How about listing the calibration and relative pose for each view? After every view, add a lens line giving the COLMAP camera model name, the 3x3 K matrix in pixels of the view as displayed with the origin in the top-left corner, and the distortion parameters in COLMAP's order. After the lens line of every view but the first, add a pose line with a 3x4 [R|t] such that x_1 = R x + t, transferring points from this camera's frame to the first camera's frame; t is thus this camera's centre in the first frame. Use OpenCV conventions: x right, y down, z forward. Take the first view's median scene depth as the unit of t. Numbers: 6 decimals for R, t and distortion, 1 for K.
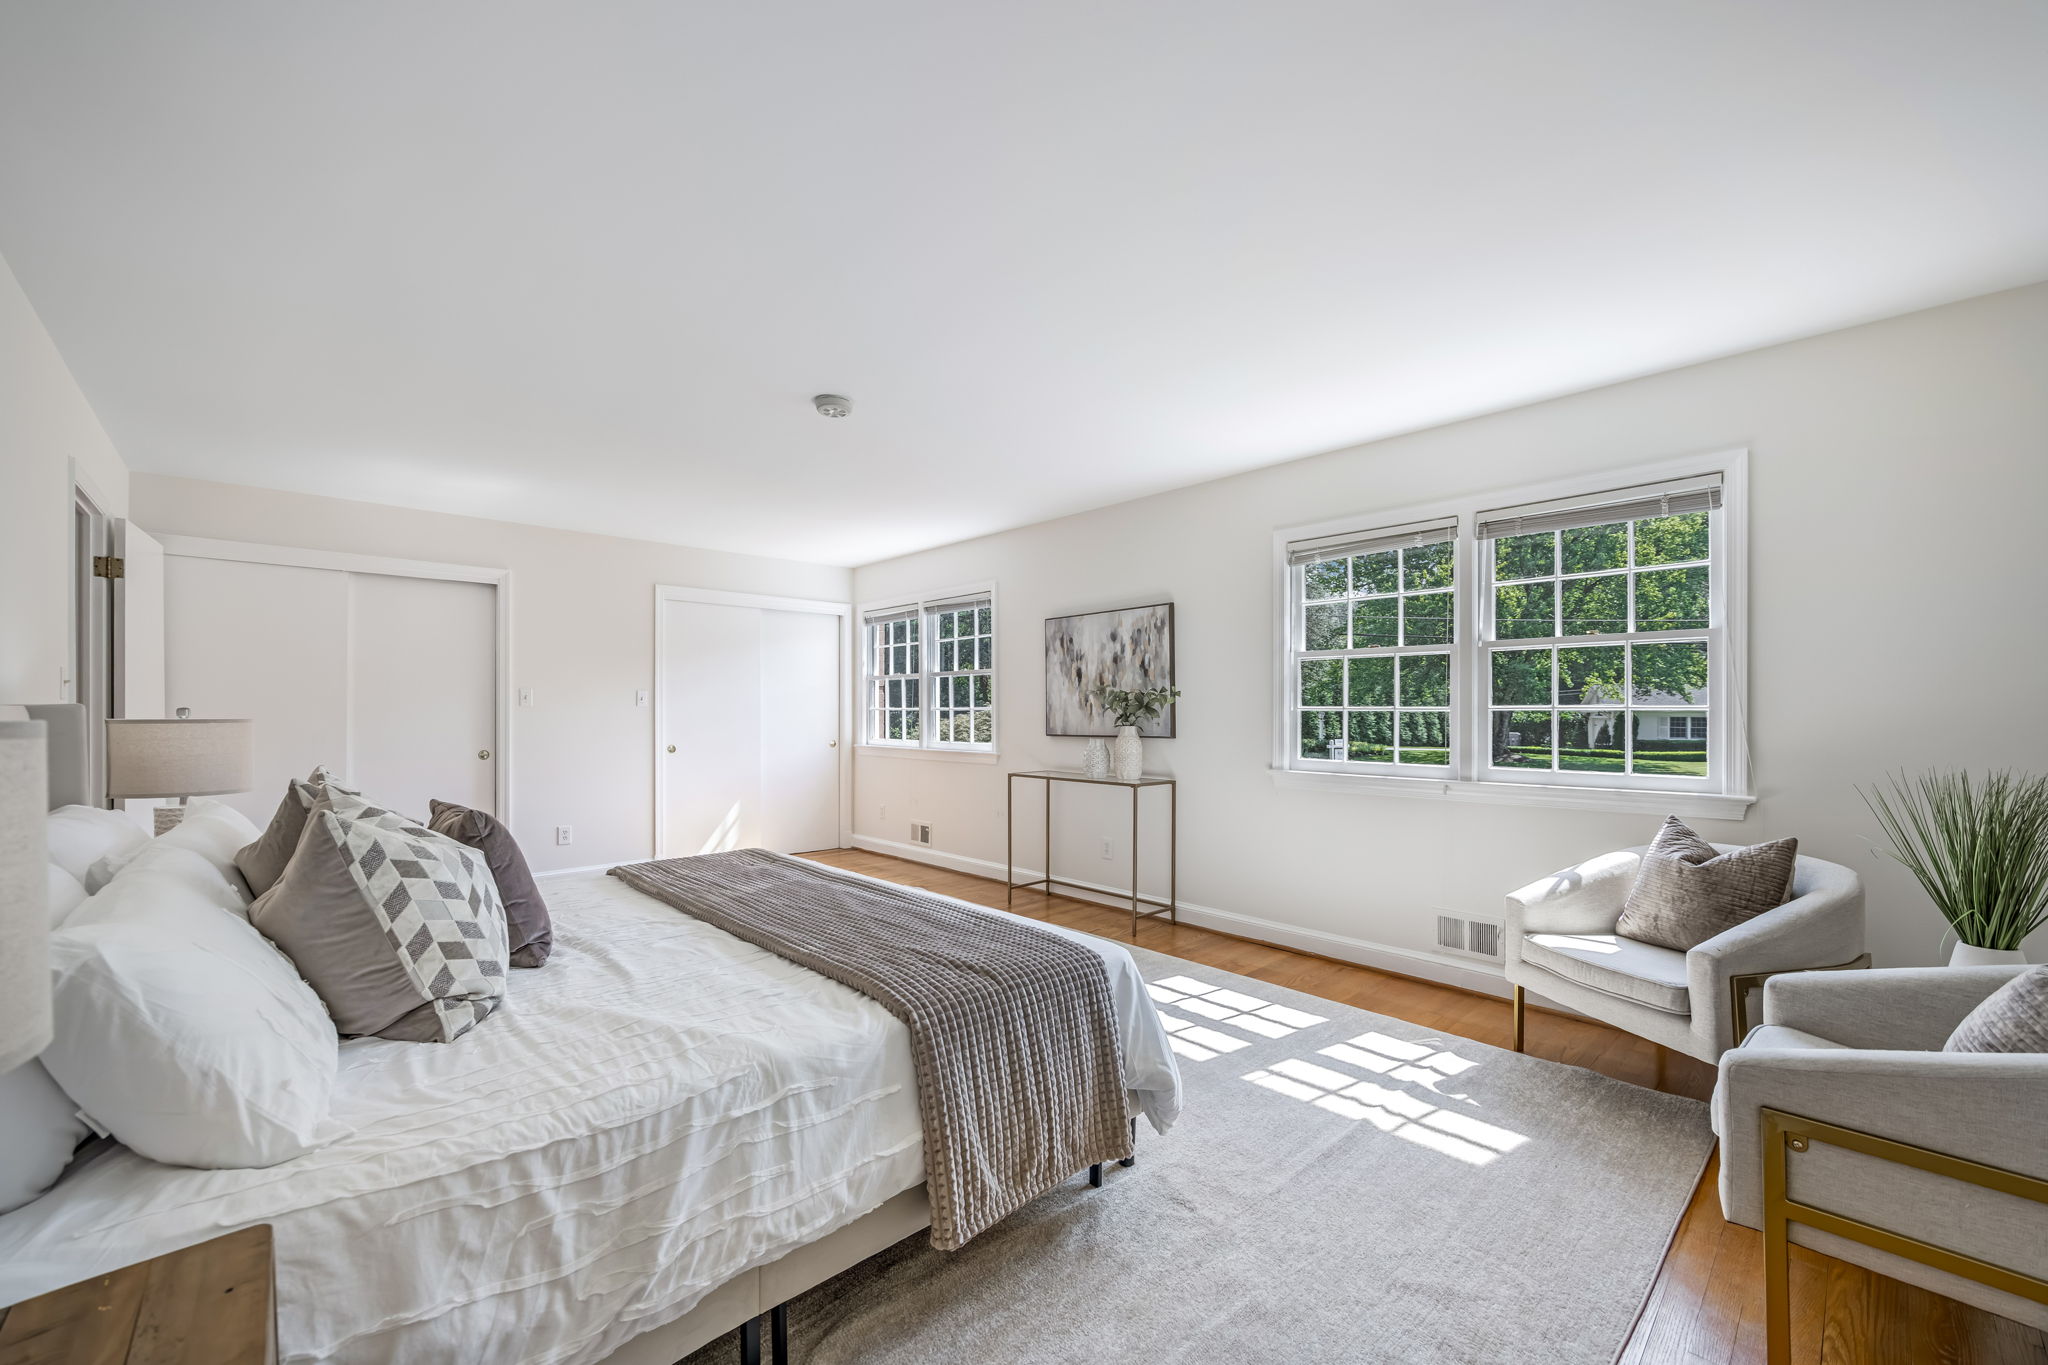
lens RADIAL K [[806.1, 0, 1026.7], [0, 806.1, 722.9], [0, 0, 1]] dist [-0.002740, -0.000381]
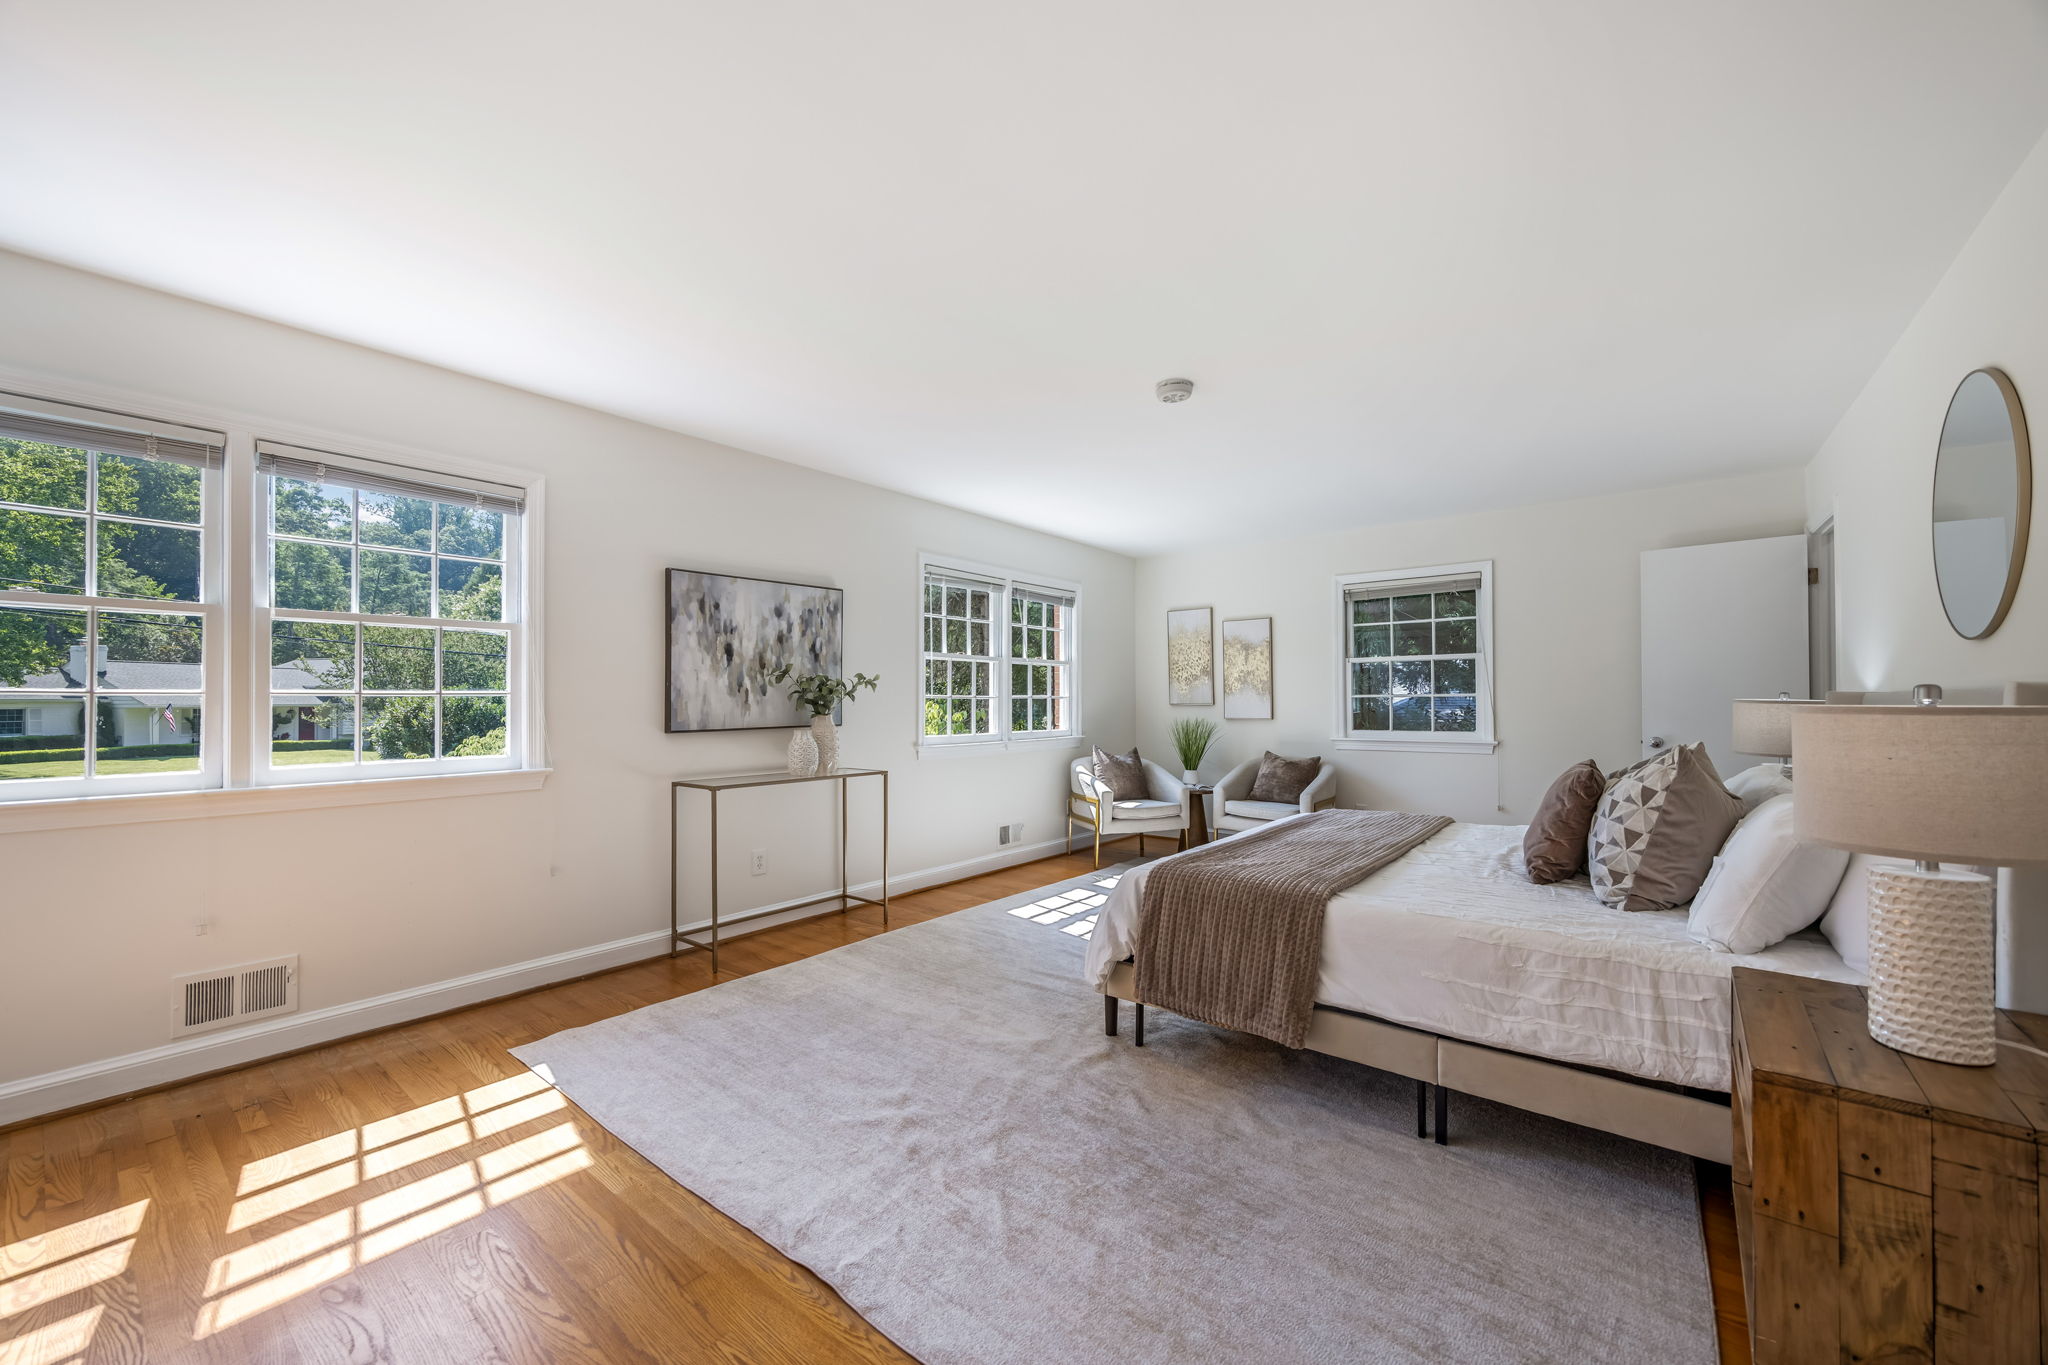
lens RADIAL K [[868.5, 0, 1024.0], [0, 868.5, 682.5], [0, 0, 1]] dist [0.074527, -0.000131]
pose [[-0.161949, 0.015864, 0.986672, -0.860631], [0.009622, 0.999849, -0.014497, -0.015040], [-0.986752, 0.007146, -0.162077, 0.890778]]
